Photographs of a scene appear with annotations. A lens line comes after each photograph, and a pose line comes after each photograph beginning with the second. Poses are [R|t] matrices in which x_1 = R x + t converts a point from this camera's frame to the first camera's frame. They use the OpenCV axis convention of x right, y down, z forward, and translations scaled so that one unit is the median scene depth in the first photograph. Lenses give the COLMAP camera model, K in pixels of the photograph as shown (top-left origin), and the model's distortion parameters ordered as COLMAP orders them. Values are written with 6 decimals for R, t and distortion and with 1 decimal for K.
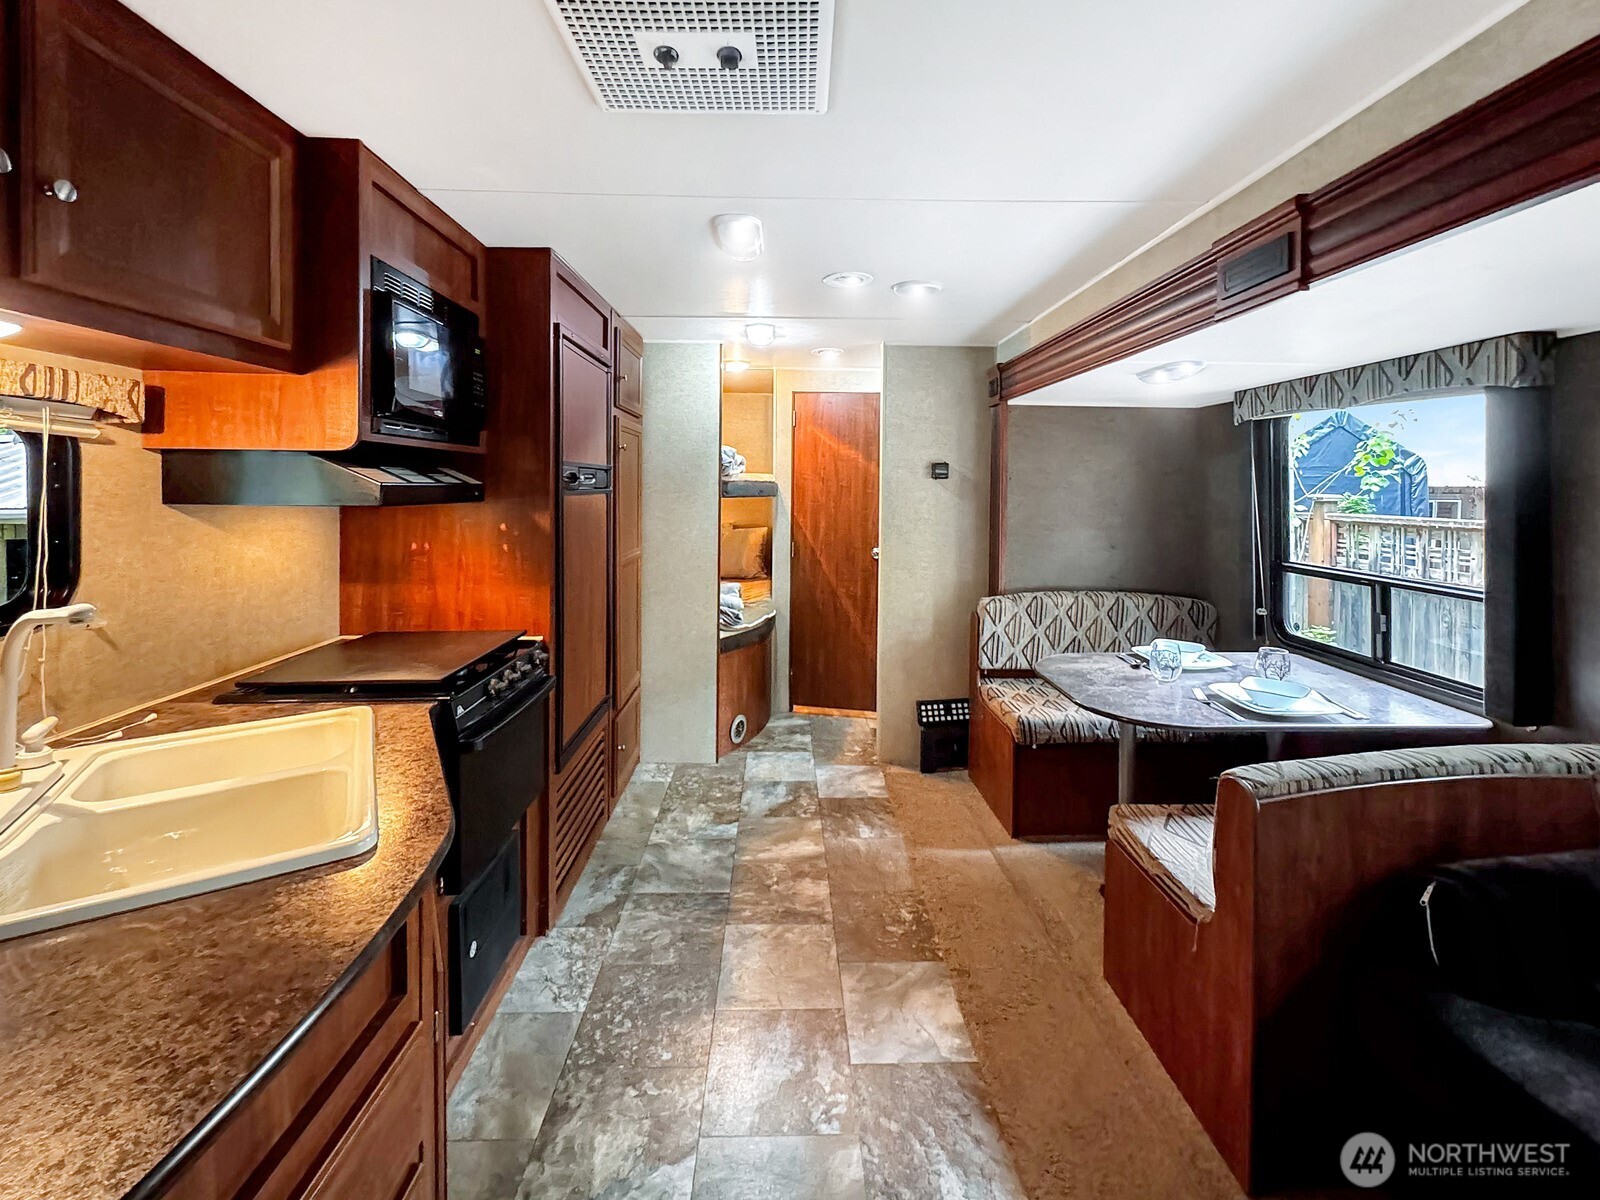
lens RADIAL K [[683.8, 0, 807.8], [0, 683.8, 497.0], [0, 0, 1]] dist [-0.001868, 0.000236]
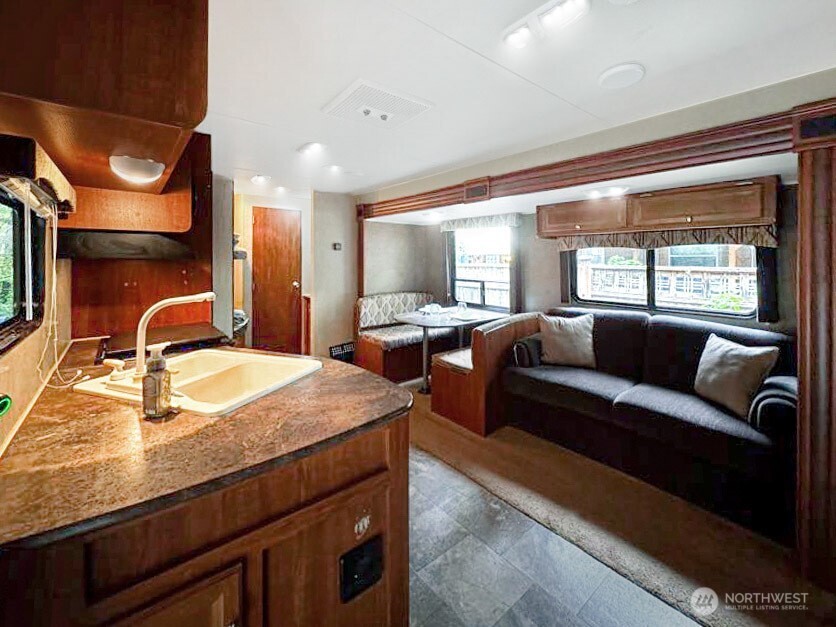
lens RADIAL K [[357.3, 0, 422.1], [0, 357.3, 259.7], [0, 0, 1]] dist [-0.001868, 0.000236]
pose [[0.790151, -0.011463, 0.612806, -0.376536], [0.016104, 0.999868, -0.002061, 0.014490], [-0.612701, 0.011497, 0.790231, -0.163986]]
